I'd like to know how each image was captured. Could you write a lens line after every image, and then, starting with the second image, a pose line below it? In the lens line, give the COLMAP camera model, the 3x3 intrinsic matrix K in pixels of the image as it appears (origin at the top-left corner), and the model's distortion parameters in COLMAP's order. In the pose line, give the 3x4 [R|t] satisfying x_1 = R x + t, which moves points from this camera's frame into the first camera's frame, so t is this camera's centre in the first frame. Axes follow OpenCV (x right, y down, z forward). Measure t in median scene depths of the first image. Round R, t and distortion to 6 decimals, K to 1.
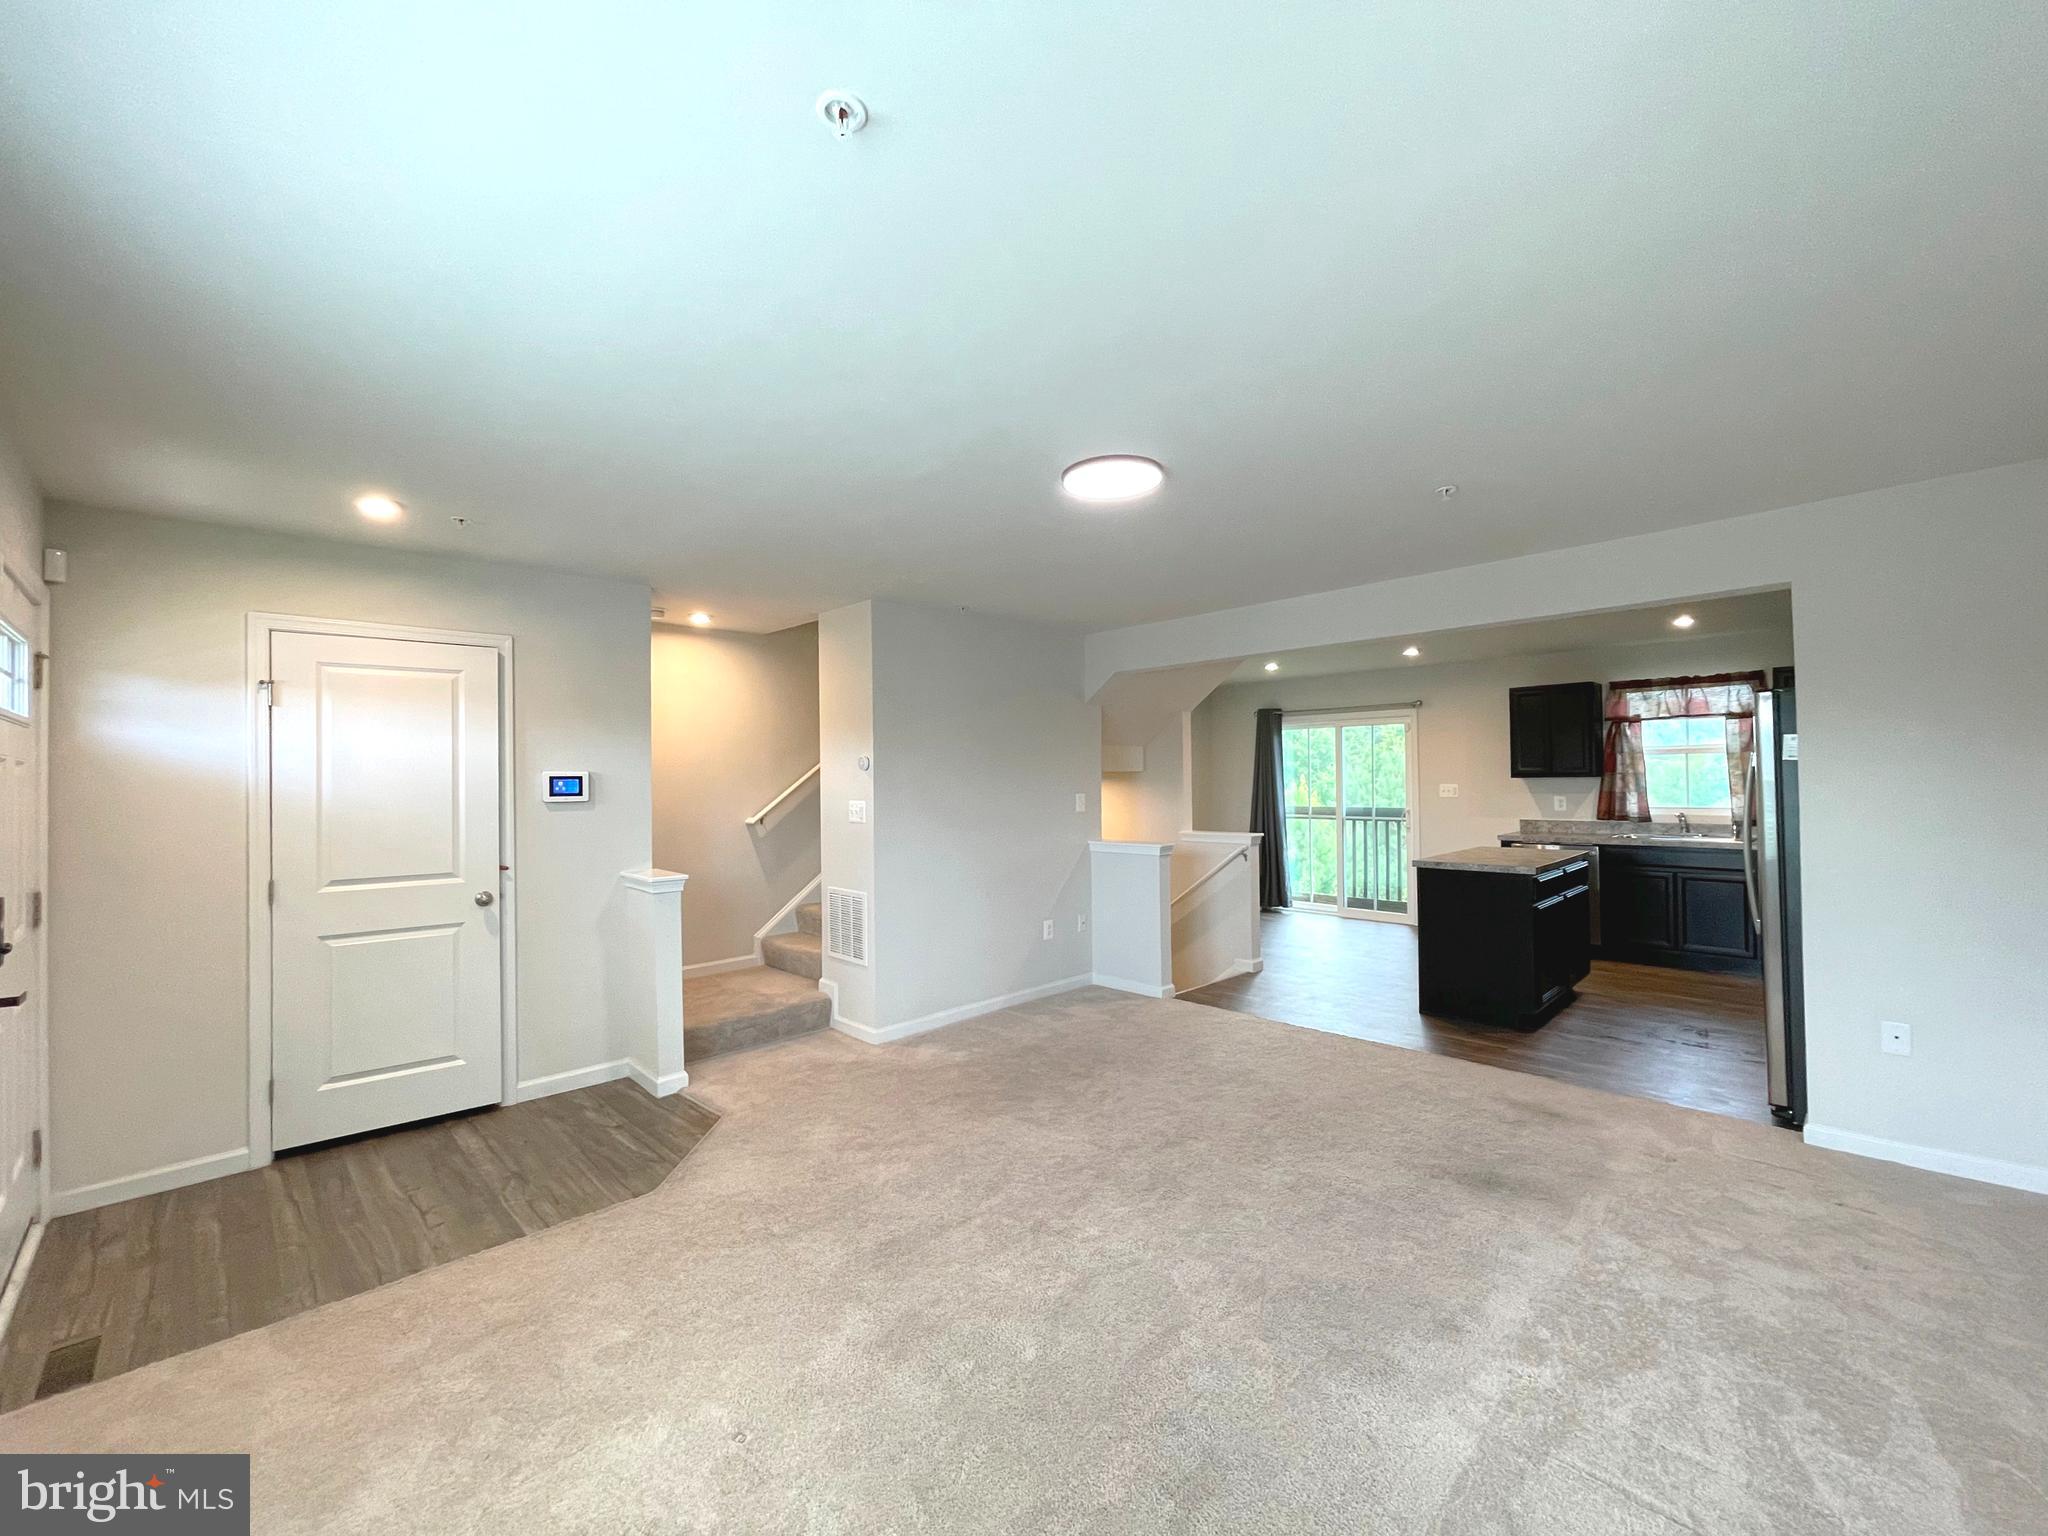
lens RADIAL K [[851.6, 0, 1017.4], [0, 851.6, 772.3], [0, 0, 1]] dist [-0.000993, -0.000026]
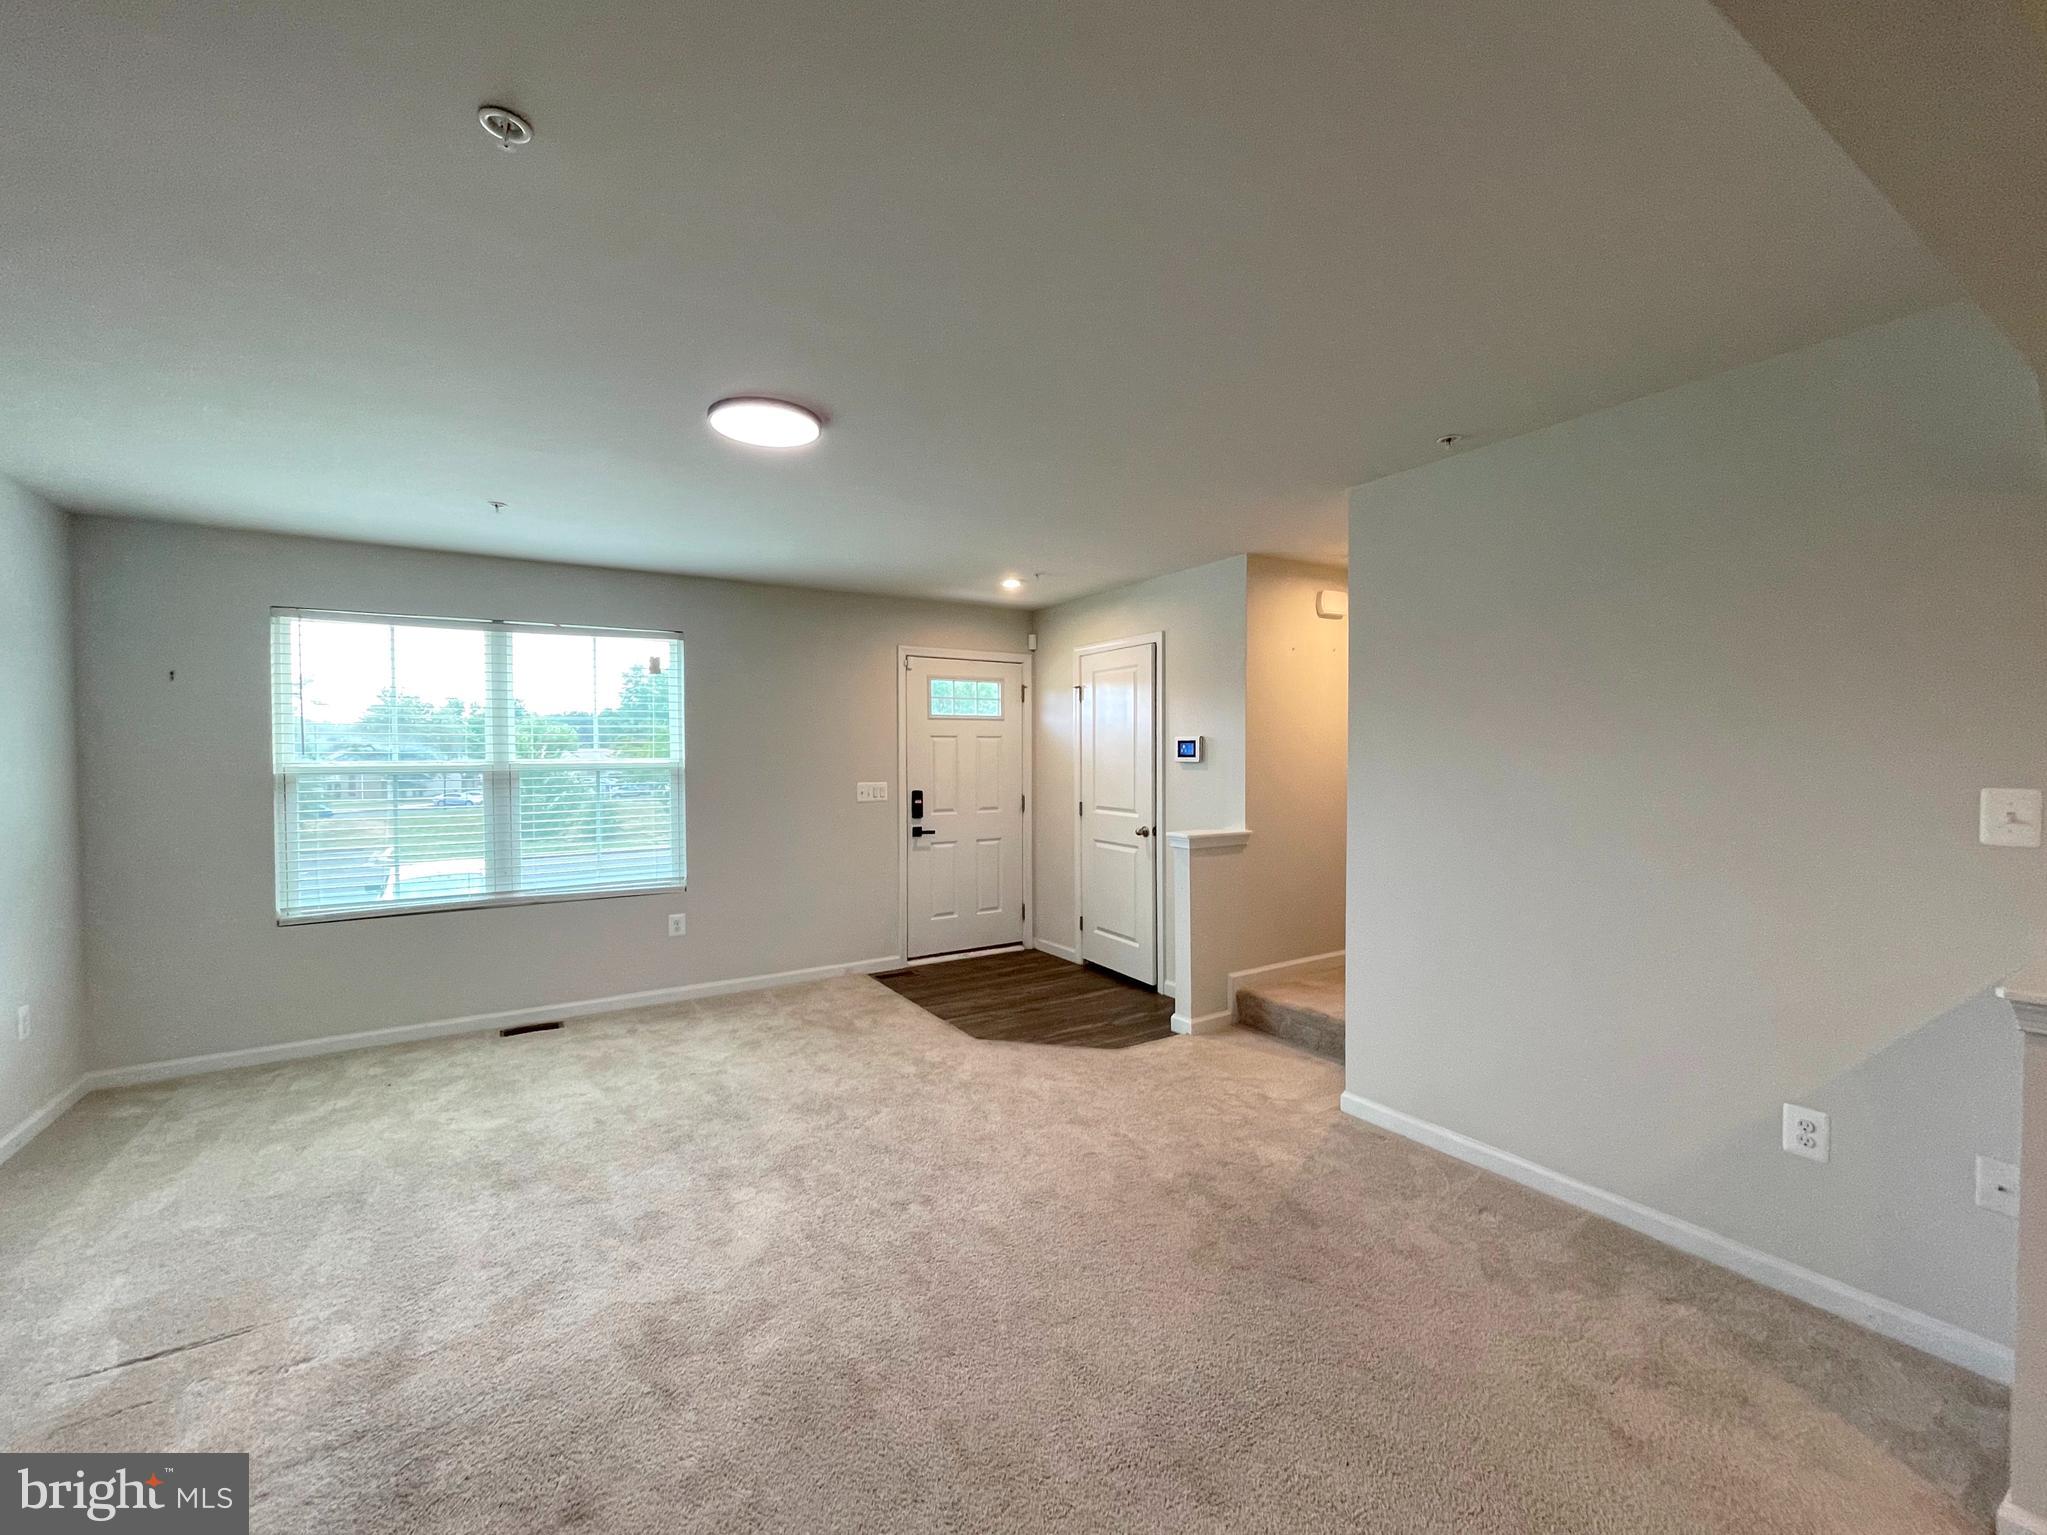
lens RADIAL K [[834.1, 0, 1025.0], [0, 834.1, 761.7], [0, 0, 1]] dist [0.000194, -0.000078]
pose [[-0.205166, 0.023923, -0.978435, 0.762923], [0.012052, 0.999687, 0.021916, 0.007276], [0.978653, -0.007296, -0.205390, 1.178540]]
